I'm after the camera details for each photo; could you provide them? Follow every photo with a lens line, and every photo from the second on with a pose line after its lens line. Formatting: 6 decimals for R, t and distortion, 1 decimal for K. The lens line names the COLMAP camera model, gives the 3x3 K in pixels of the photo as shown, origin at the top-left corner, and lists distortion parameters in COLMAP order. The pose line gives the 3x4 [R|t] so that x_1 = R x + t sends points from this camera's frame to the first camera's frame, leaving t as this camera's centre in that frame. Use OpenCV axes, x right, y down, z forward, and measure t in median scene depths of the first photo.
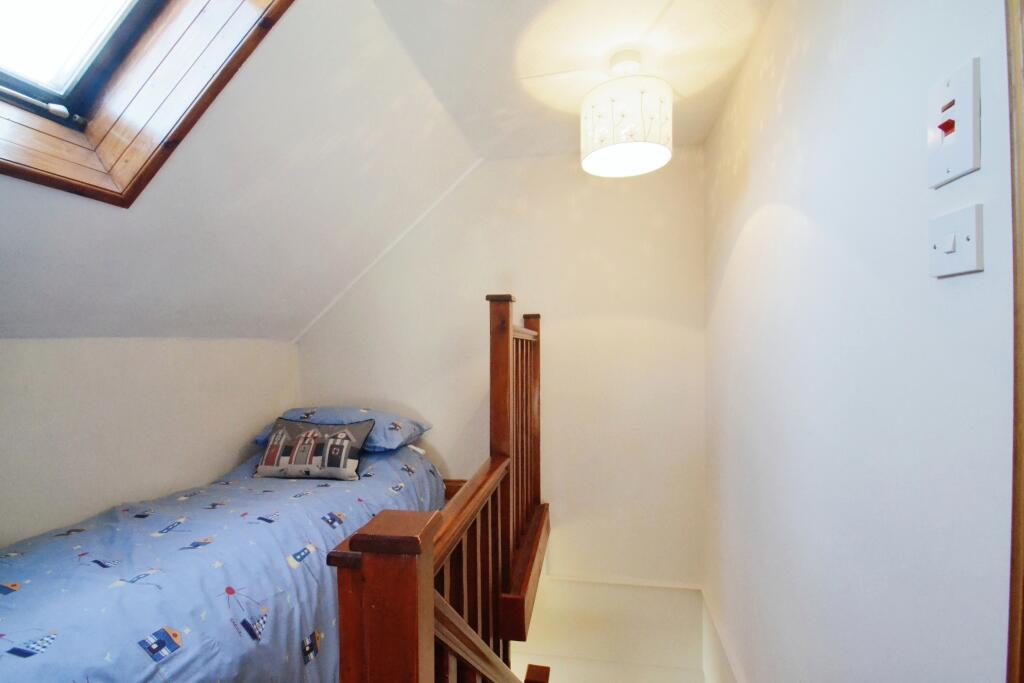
lens RADIAL K [[426.7, 0, 512.9], [0, 426.7, 359.6], [0, 0, 1]] dist [0.001322, -0.006227]
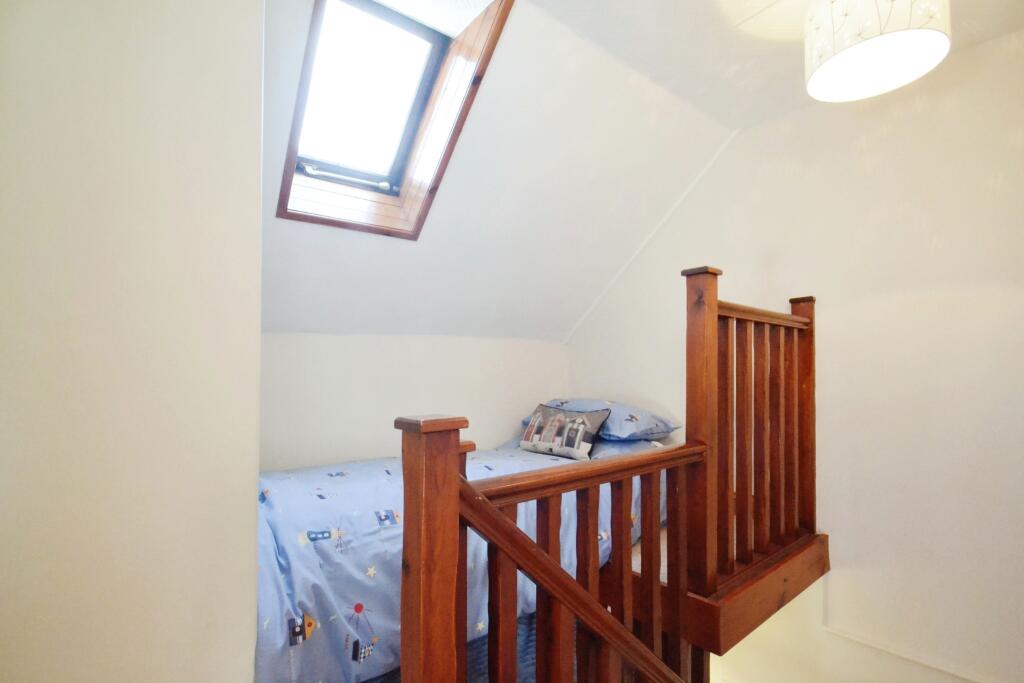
lens RADIAL K [[426.7, 0, 512.9], [0, 426.7, 359.6], [0, 0, 1]] dist [0.001322, -0.006227]
pose [[0.793886, -0.004547, -0.608049, 0.134831], [-0.006971, 0.999838, -0.016578, 0.040331], [0.608027, 0.017400, 0.793726, 0.018723]]
